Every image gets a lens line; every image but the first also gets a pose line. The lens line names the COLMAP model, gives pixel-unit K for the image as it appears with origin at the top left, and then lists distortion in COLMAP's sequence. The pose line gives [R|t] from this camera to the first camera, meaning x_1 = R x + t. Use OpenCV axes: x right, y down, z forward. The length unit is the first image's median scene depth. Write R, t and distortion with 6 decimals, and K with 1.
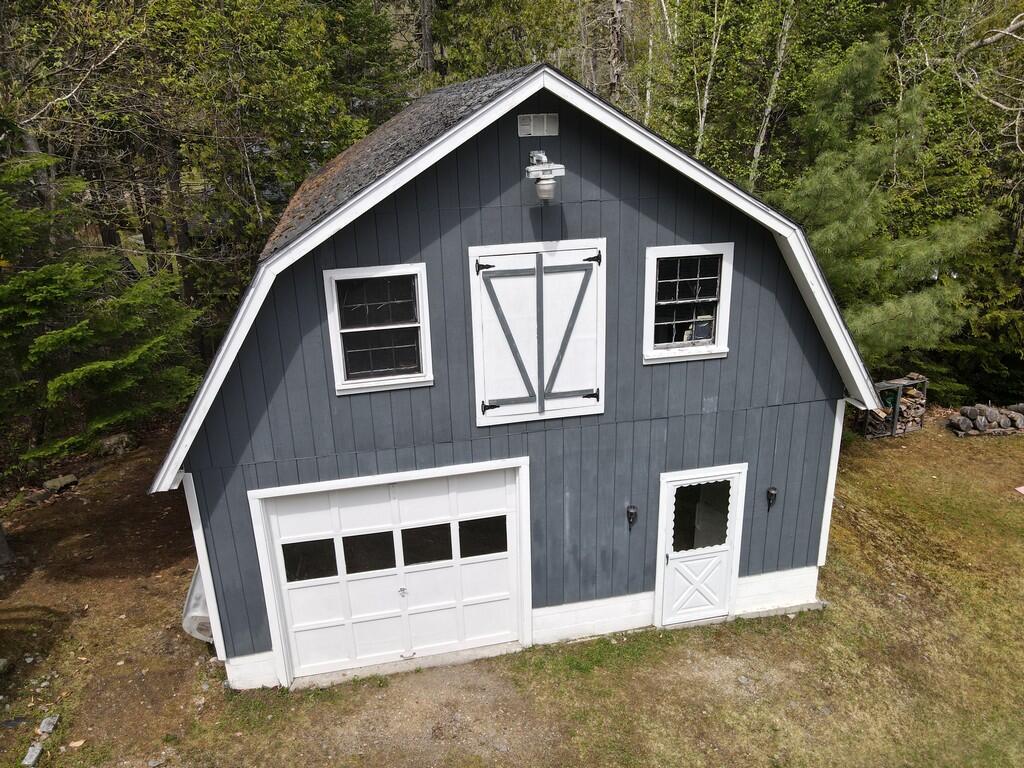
lens RADIAL K [[755.6, 0, 511.1], [0, 755.6, 384.6], [0, 0, 1]] dist [0.009081, 0.004350]
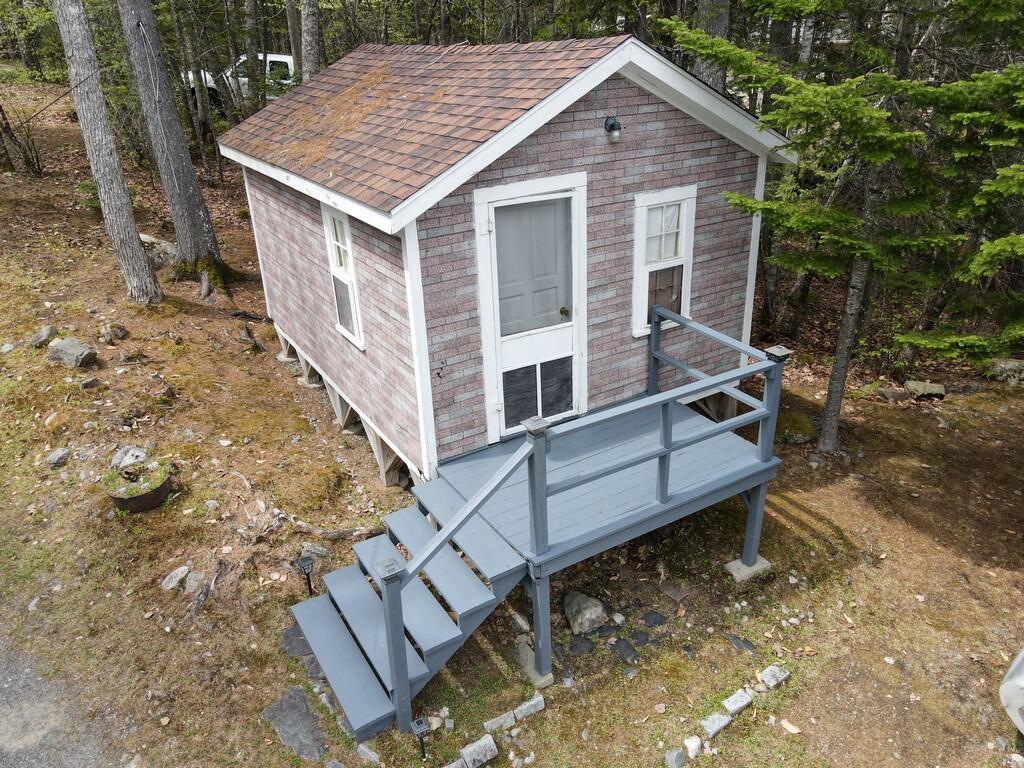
lens RADIAL K [[755.6, 0, 507.5], [0, 755.6, 379.7], [0, 0, 1]] dist [0.009081, 0.004350]
pose [[0.430268, 0.388436, -0.814854, -0.197792], [-0.295932, 0.913495, 0.279196, 0.040181], [0.852815, 0.121012, 0.507999, 0.316577]]
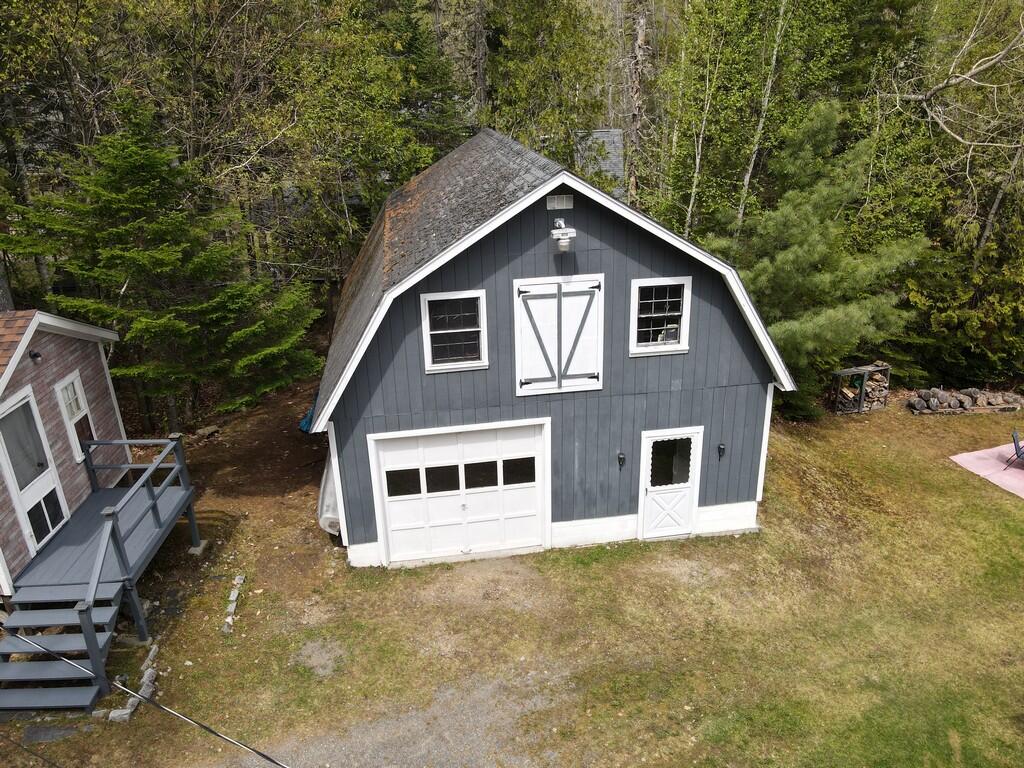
lens RADIAL K [[755.6, 0, 507.6], [0, 755.6, 379.3], [0, 0, 1]] dist [0.009081, 0.004350]
pose [[0.998220, 0.021978, -0.055443, 0.018443], [-0.020291, 0.999320, 0.030802, -0.022030], [0.056083, -0.029622, 0.997987, -0.461176]]
